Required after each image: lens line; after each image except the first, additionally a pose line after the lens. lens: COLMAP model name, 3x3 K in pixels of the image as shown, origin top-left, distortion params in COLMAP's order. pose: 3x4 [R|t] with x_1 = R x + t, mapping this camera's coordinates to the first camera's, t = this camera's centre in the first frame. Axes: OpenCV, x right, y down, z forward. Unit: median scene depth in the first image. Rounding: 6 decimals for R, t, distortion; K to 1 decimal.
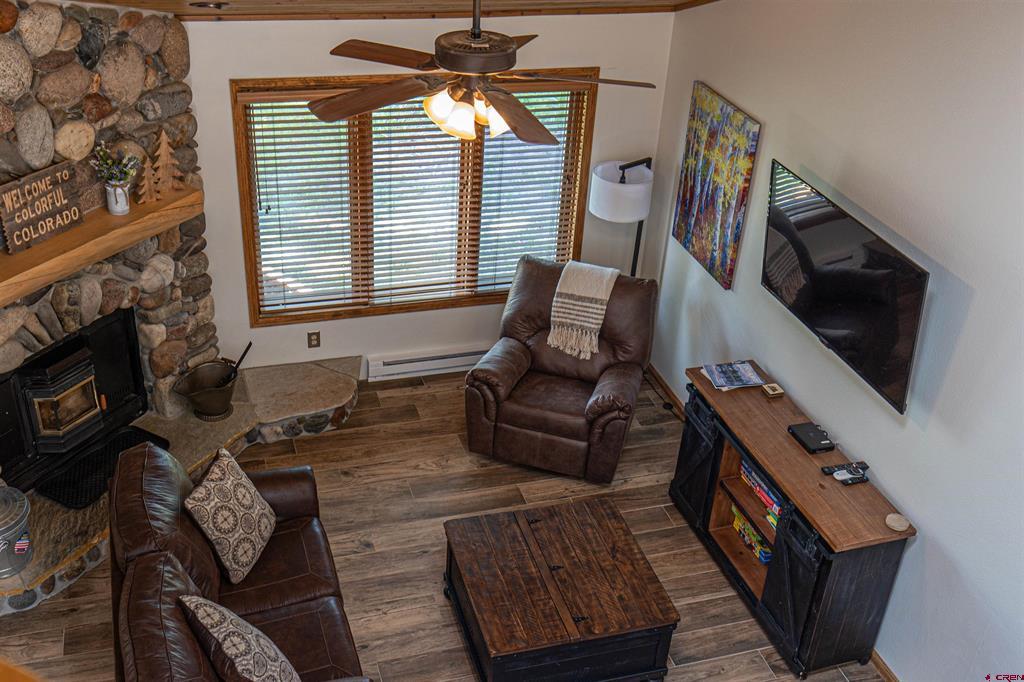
lens RADIAL K [[1065.2, 0, 522.8], [0, 1065.2, 347.9], [0, 0, 1]] dist [0.009276, 0.000000]
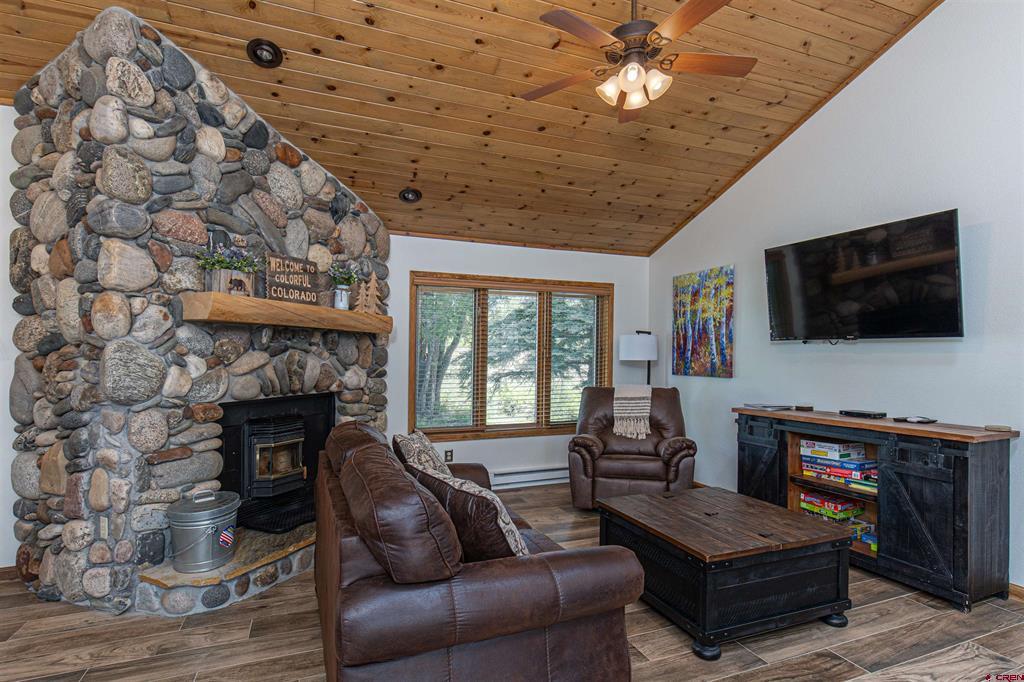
lens RADIAL K [[493.4, 0, 504.2], [0, 493.4, 352.1], [0, 0, 1]] dist [-0.003010, 0.000152]
pose [[0.997058, -0.050660, 0.057531, -0.173649], [0.073169, 0.852735, -0.517194, 0.260603], [-0.022858, 0.519882, 0.853932, 0.391855]]
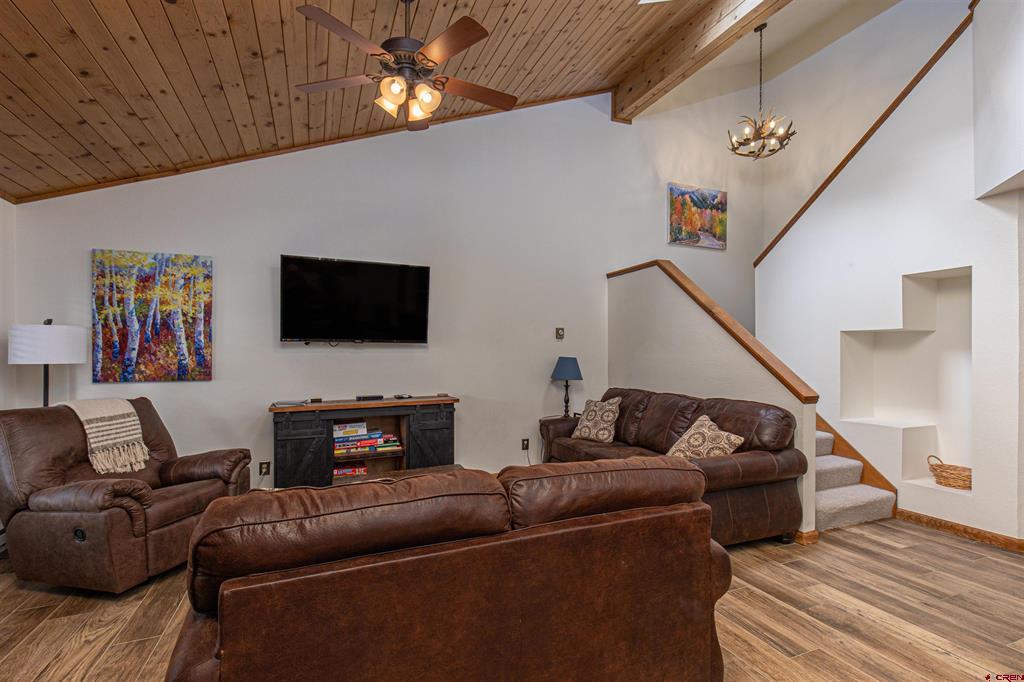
lens RADIAL K [[494.1, 0, 514.3], [0, 494.1, 361.1], [0, 0, 1]] dist [0.010139, 0.000274]
pose [[-0.082038, -0.065267, 0.994490, -0.495153], [0.514543, 0.851806, 0.098349, 0.066365], [-0.853531, 0.519776, -0.036298, 0.683209]]
